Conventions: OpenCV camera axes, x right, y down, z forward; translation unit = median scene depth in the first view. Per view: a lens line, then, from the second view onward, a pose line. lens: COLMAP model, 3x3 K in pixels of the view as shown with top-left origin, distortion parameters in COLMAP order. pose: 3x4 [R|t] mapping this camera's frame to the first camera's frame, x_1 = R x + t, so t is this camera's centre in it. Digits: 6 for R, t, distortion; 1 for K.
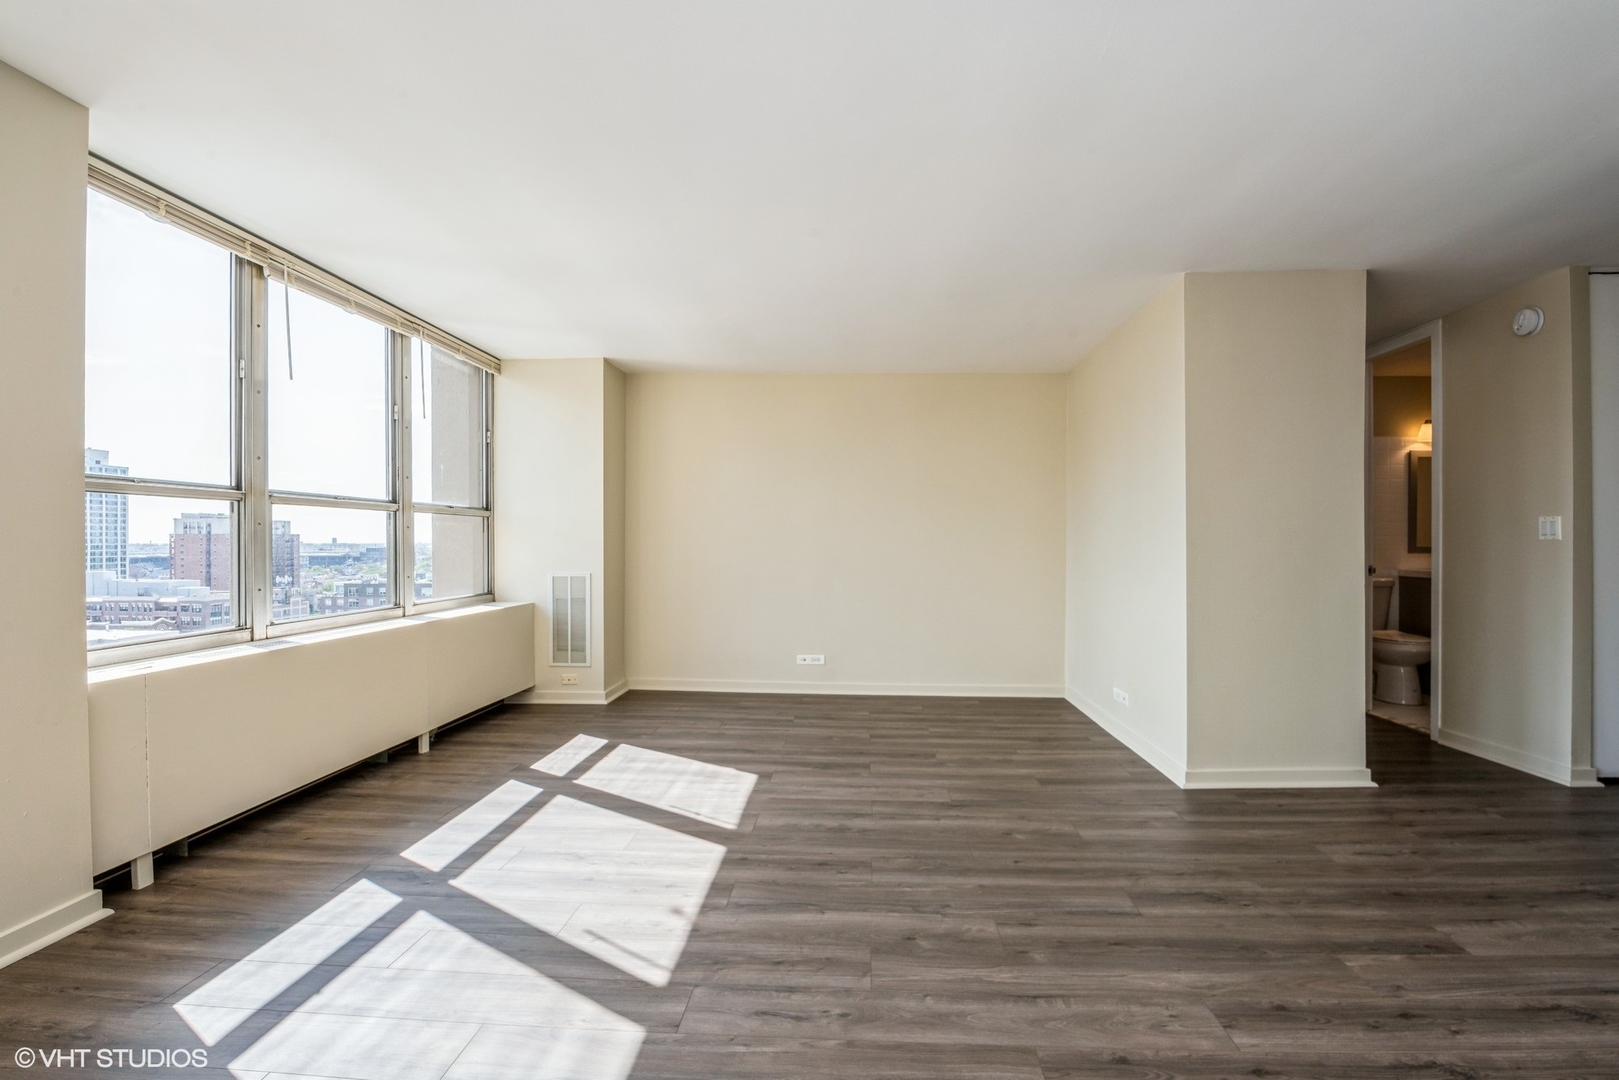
lens RADIAL K [[721.1, 0, 840.1], [0, 721.1, 544.6], [0, 0, 1]] dist [-0.016144, 0.000012]
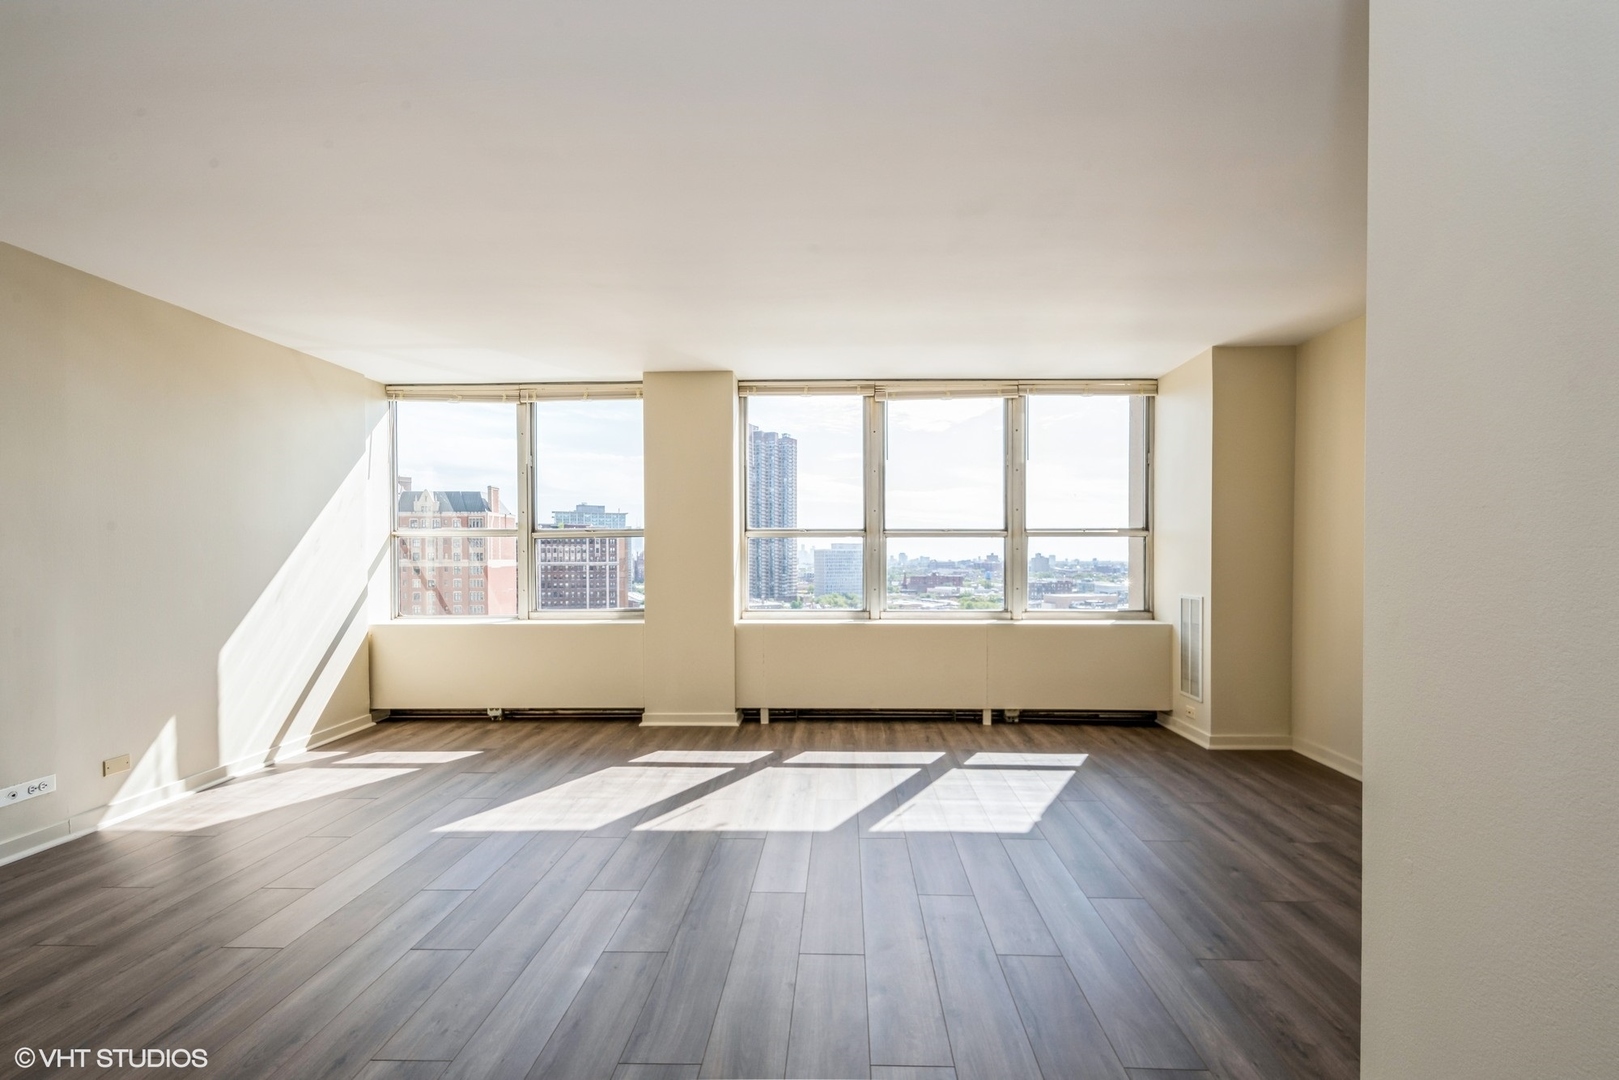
lens RADIAL K [[700.9, 0, 828.6], [0, 700.9, 572.3], [0, 0, 1]] dist [0.000883, 0.000007]
pose [[0.009523, 0.019536, -0.999764, 0.750484], [-0.004203, 0.999801, 0.019496, -0.007670], [0.999946, 0.004016, 0.009603, 0.791758]]
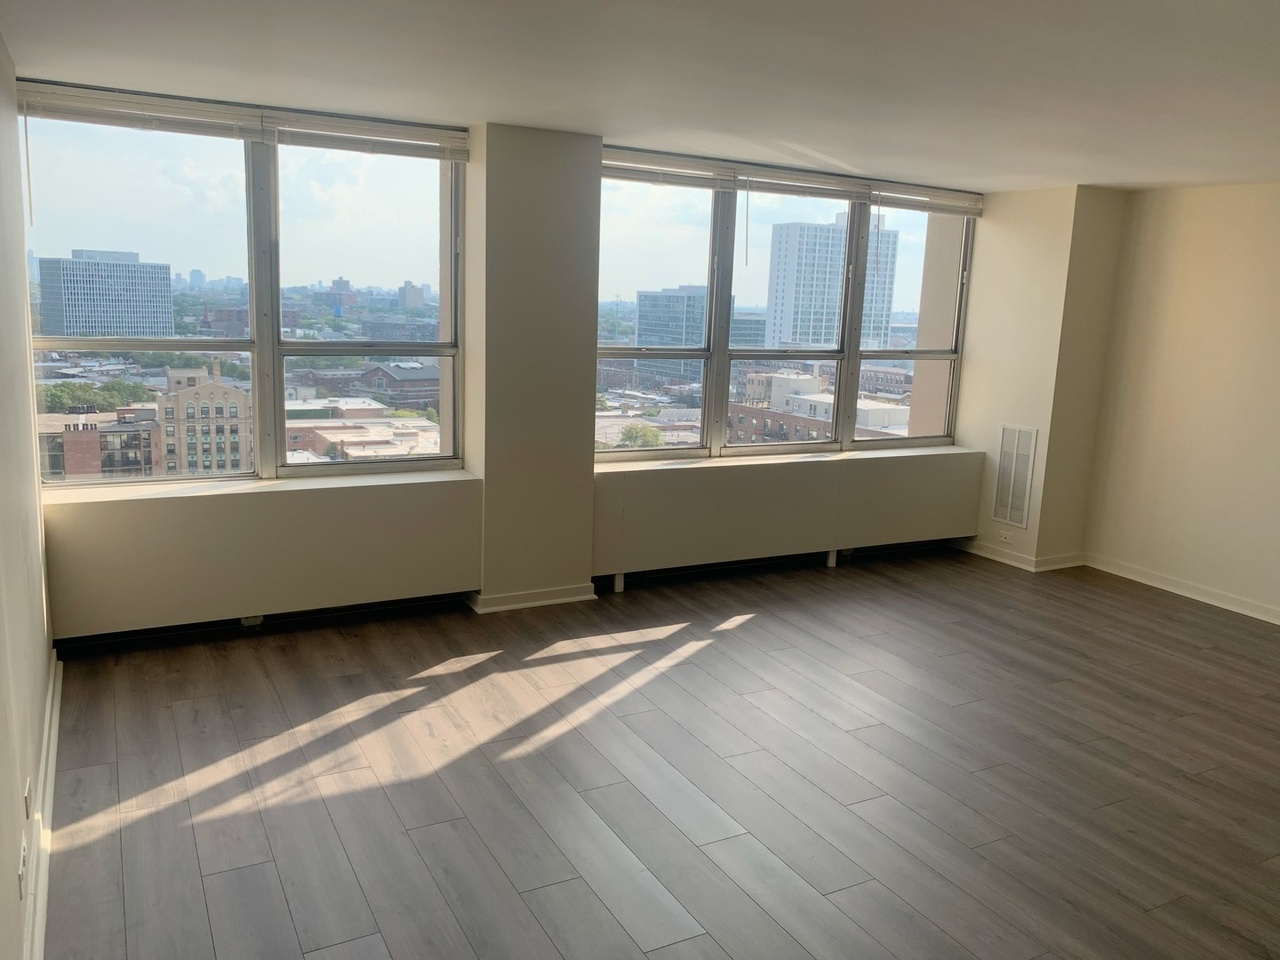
lens RADIAL K [[1001.3, 0, 640.0], [0, 1001.3, 480.0], [0, 0, 1]] dist [0.055612, -0.079635]
pose [[0.505212, 0.174218, -0.845227, 0.727211], [-0.041747, 0.983198, 0.177703, -0.153613], [0.861985, -0.054492, 0.503997, -0.123012]]
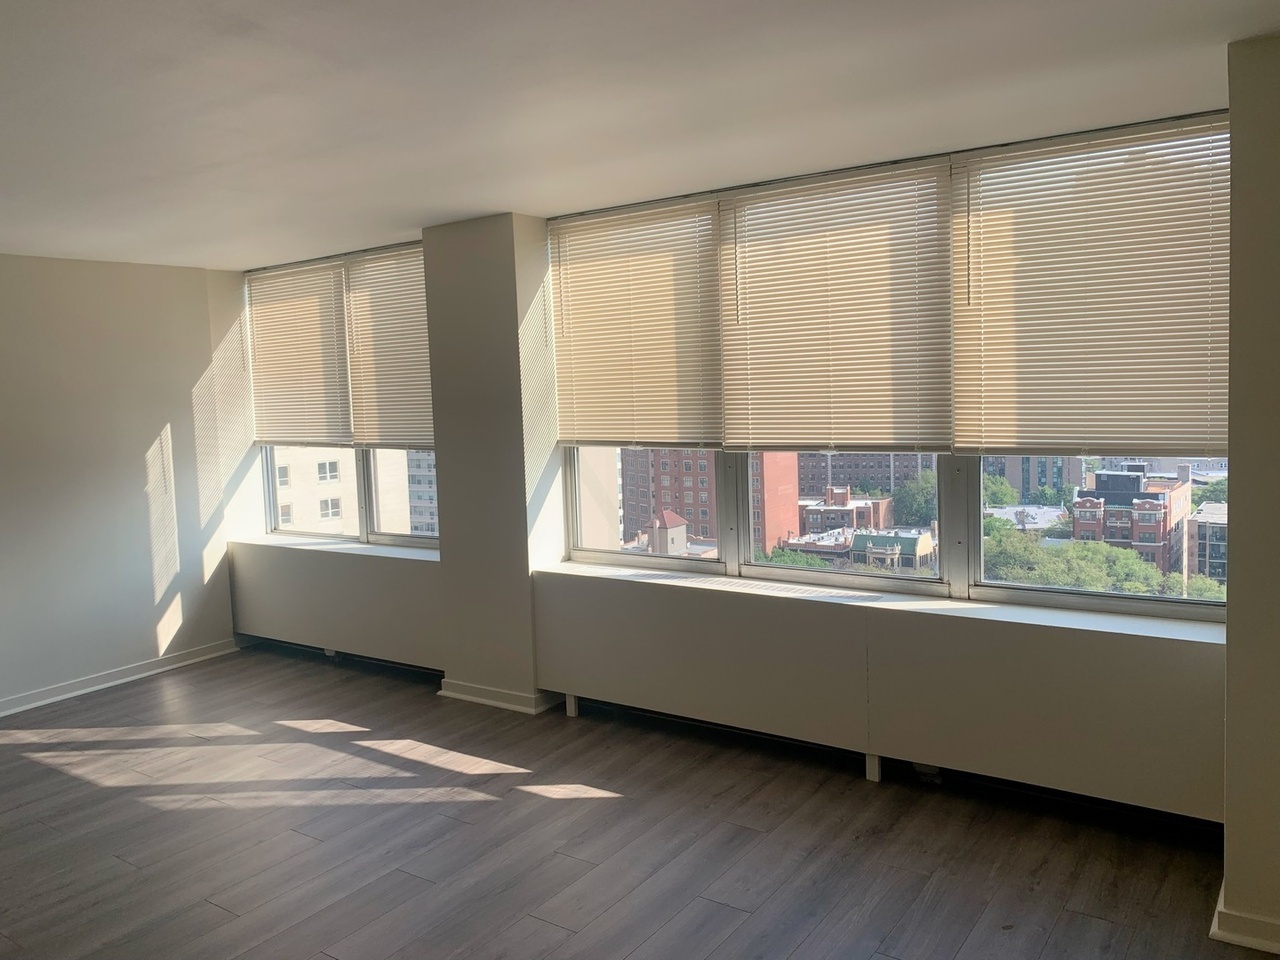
lens RADIAL K [[1001.3, 0, 640.0], [0, 1001.3, 480.0], [0, 0, 1]] dist [0.055612, -0.079635]
pose [[-0.538875, 0.107143, -0.835544, 0.429946], [0.034208, 0.993843, 0.105380, -0.150862], [0.841691, 0.028205, -0.539222, 1.516484]]
